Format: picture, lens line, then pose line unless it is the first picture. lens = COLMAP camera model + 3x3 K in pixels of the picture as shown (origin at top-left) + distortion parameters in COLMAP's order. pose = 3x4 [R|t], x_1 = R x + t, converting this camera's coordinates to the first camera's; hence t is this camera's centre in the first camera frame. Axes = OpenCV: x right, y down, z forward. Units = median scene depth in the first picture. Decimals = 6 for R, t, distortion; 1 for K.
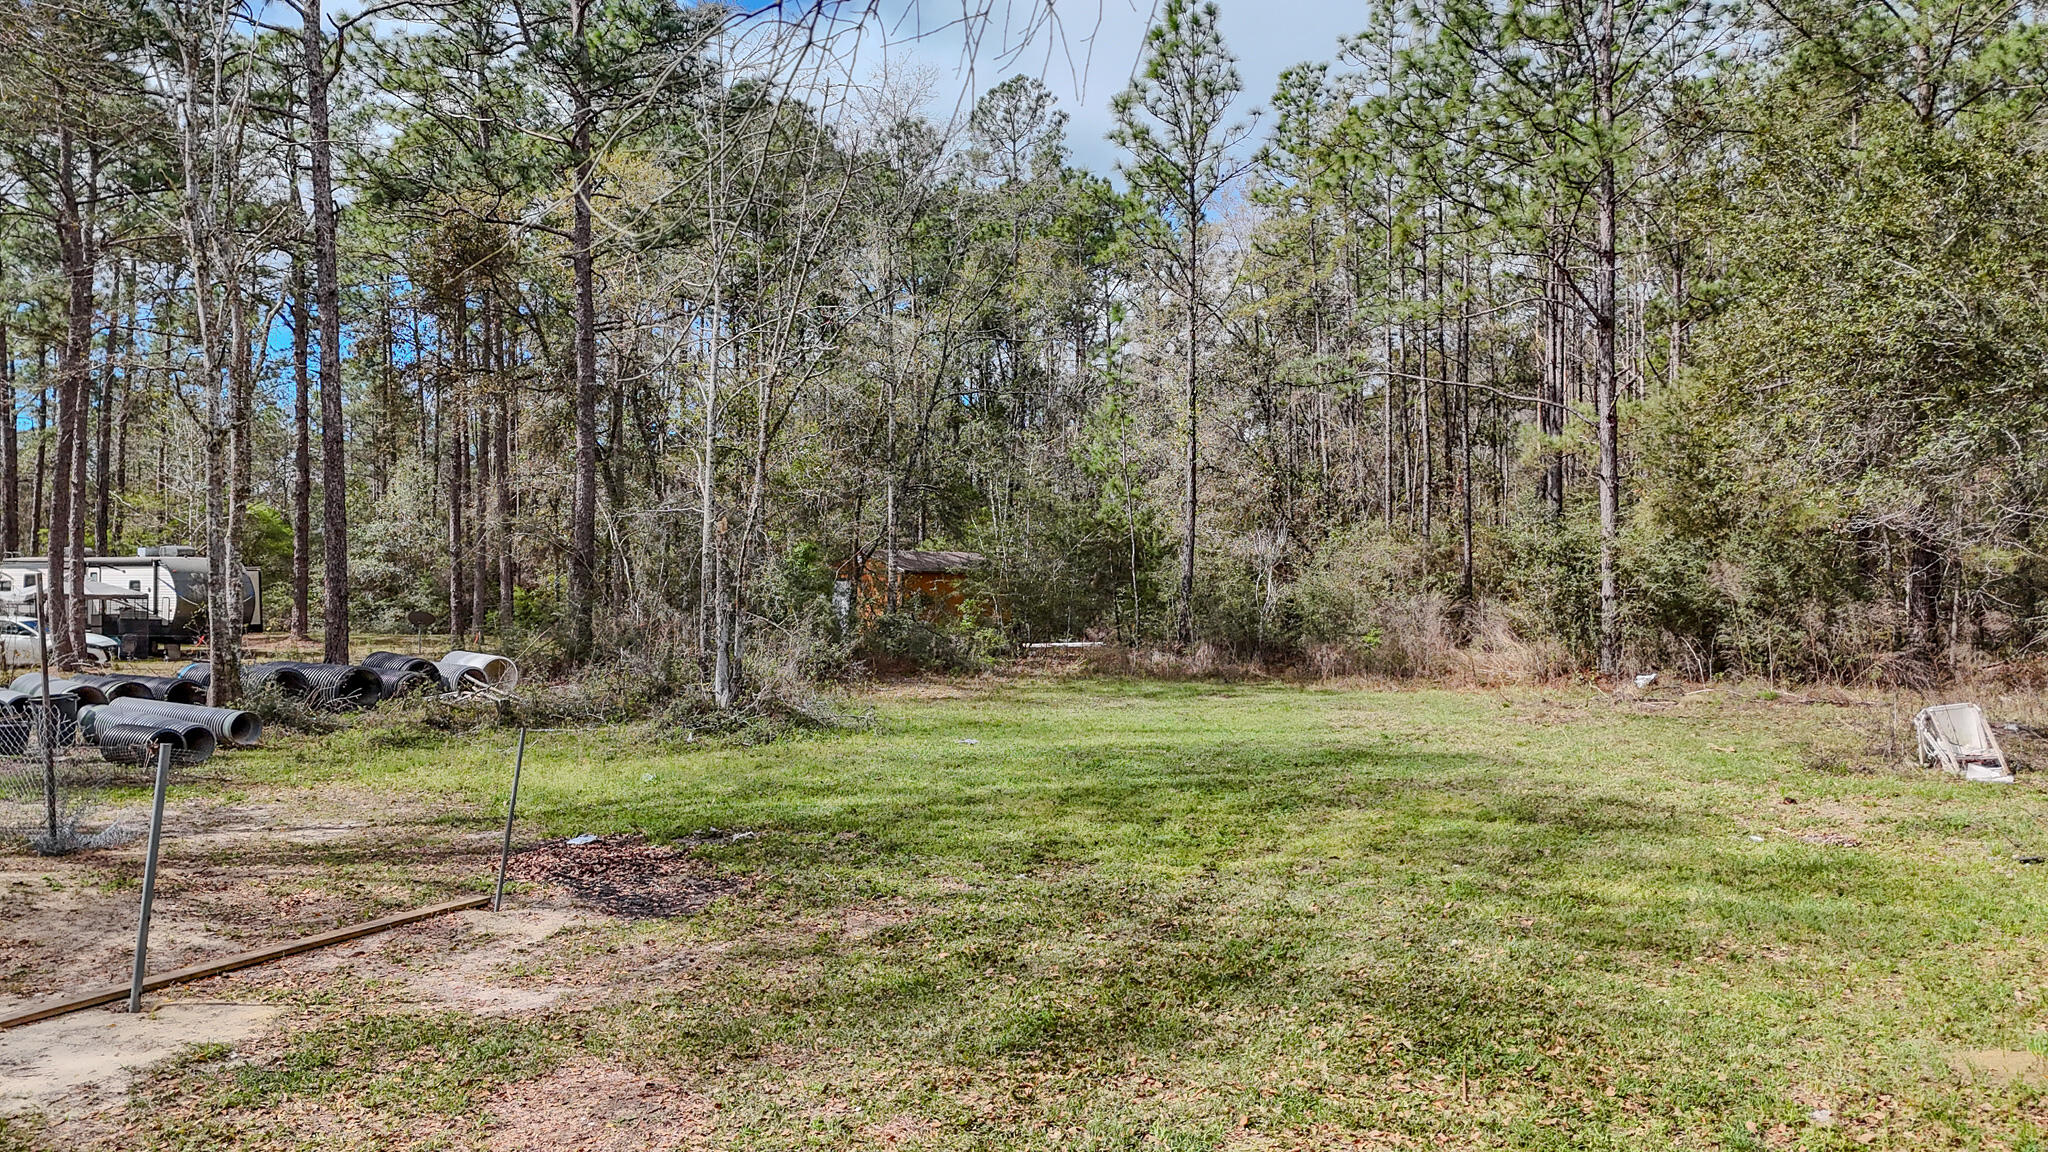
lens RADIAL K [[1647.0, 0, 1024.0], [0, 1647.0, 576.0], [0, 0, 1]] dist [0.158619, -0.363547]
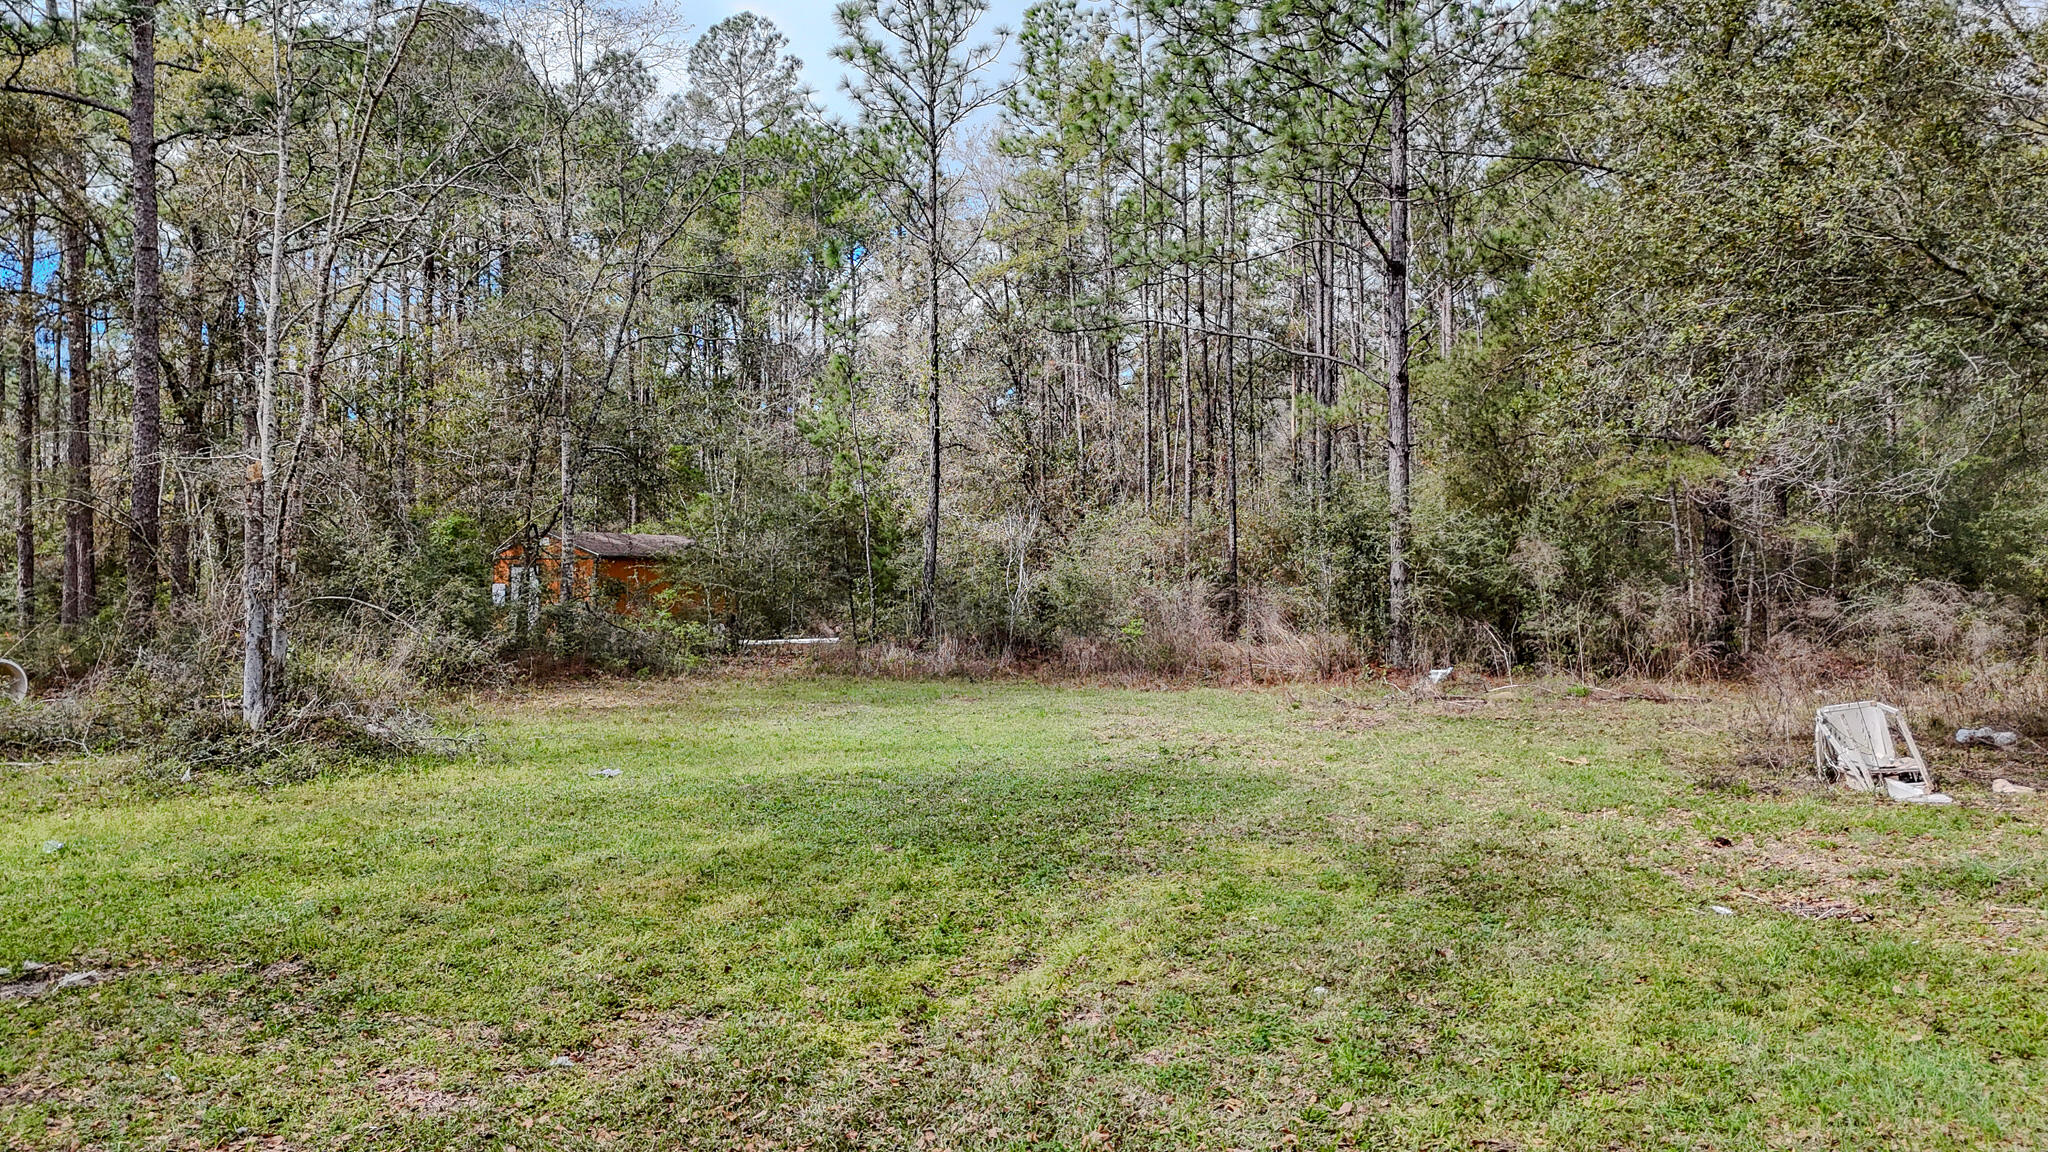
lens RADIAL K [[1647.0, 0, 1024.0], [0, 1647.0, 576.0], [0, 0, 1]] dist [0.158619, -0.363547]
pose [[0.988875, -0.000281, 0.148748, 0.024025], [0.000038, 0.999999, 0.001632, 0.008540], [-0.148748, -0.001608, 0.988874, 0.161161]]
